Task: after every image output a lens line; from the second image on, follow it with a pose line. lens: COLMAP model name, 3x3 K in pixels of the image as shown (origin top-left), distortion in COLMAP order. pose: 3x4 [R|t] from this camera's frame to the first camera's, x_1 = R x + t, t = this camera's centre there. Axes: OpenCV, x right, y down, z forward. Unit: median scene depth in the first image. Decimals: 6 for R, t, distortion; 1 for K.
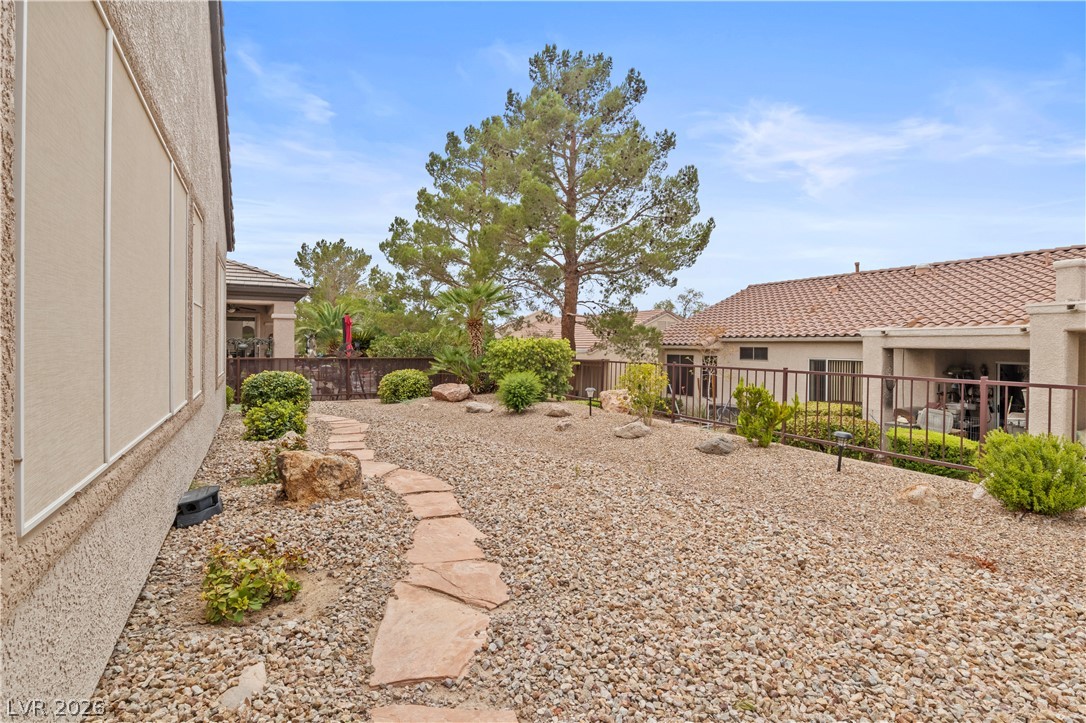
lens RADIAL K [[543.4, 0, 541.5], [0, 543.4, 357.3], [0, 0, 1]] dist [-0.008524, -0.000518]
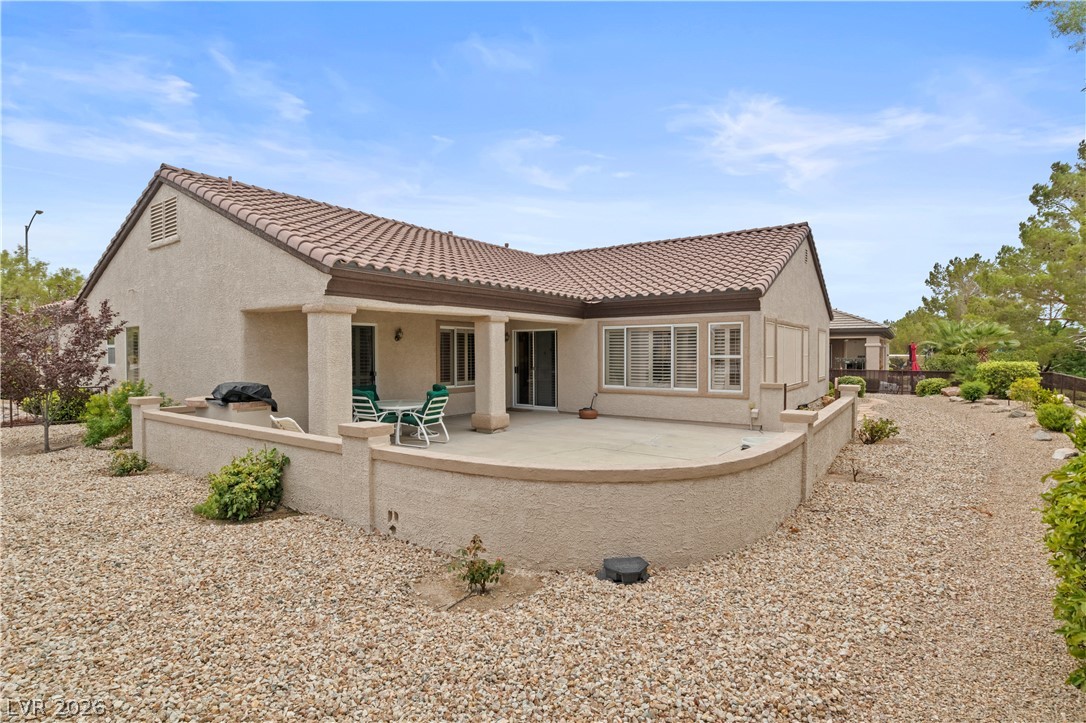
lens RADIAL K [[543.4, 0, 541.5], [0, 543.4, 357.3], [0, 0, 1]] dist [-0.008524, -0.000518]
pose [[0.470853, 0.000564, -0.882211, 0.286786], [-0.020217, 0.999744, -0.010151, -0.000141], [0.881980, 0.022615, 0.470744, -0.379050]]
